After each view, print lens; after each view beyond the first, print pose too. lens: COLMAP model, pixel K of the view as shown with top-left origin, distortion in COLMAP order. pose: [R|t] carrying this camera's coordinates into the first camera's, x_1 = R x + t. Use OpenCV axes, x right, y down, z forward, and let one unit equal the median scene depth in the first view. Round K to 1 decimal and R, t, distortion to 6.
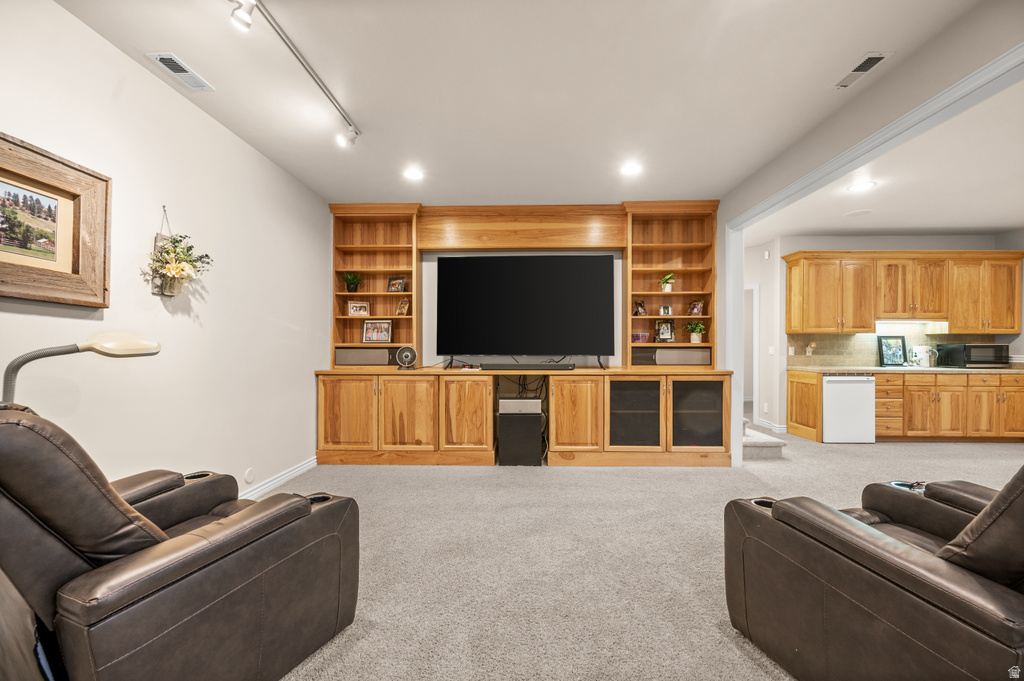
lens RADIAL K [[408.6, 0, 517.7], [0, 408.6, 348.1], [0, 0, 1]] dist [0.002364, -0.000342]
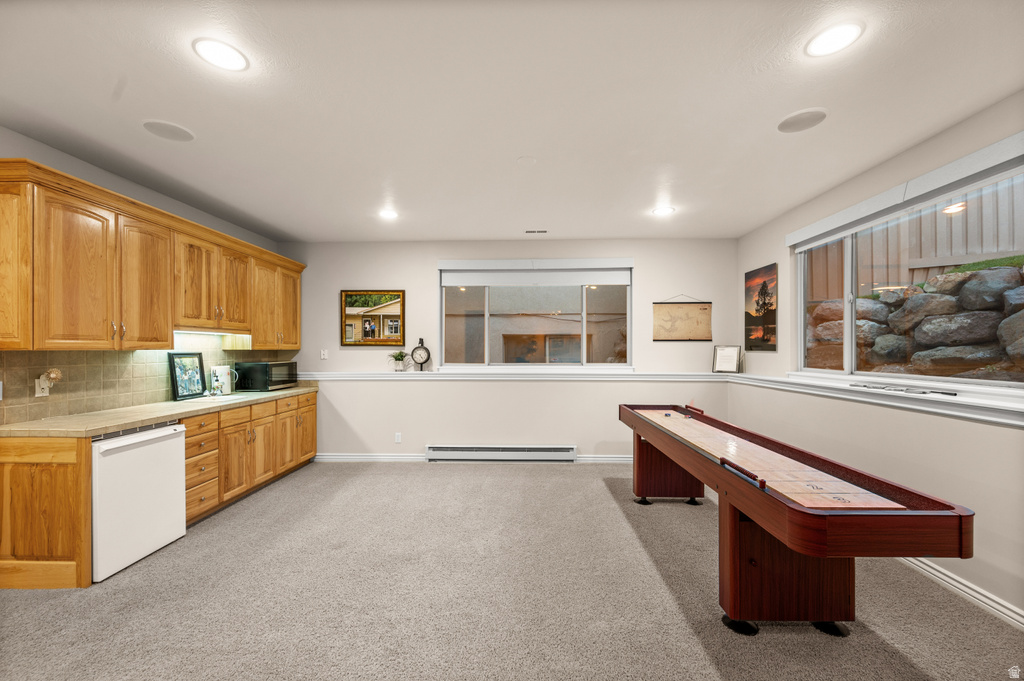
lens RADIAL K [[408.6, 0, 515.2], [0, 408.6, 349.4], [0, 0, 1]] dist [0.002364, -0.000342]
pose [[0.018552, -0.005077, 0.999815, 0.265891], [0.006628, 0.999966, 0.004955, -0.036866], [-0.999806, 0.006535, 0.018585, 0.473257]]
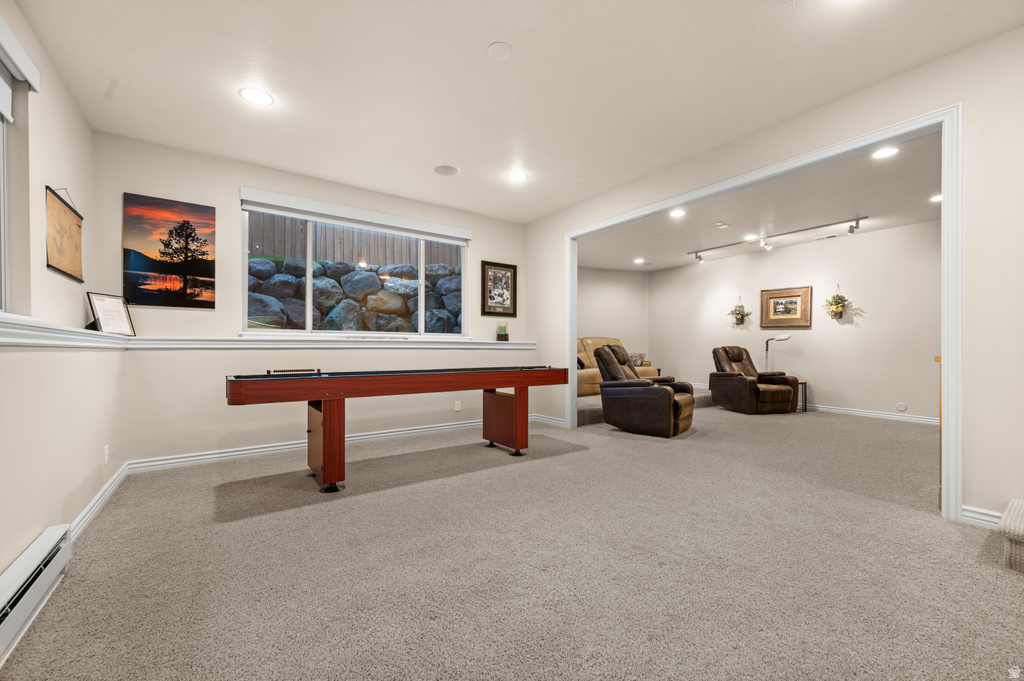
lens RADIAL K [[408.6, 0, 509.7], [0, 408.6, 347.8], [0, 0, 1]] dist [0.002364, -0.000342]
pose [[-0.812127, -0.006007, -0.583450, 0.997519], [-0.003649, 0.999980, -0.005215, 0.034476], [0.583469, -0.002106, -0.812132, 0.802577]]
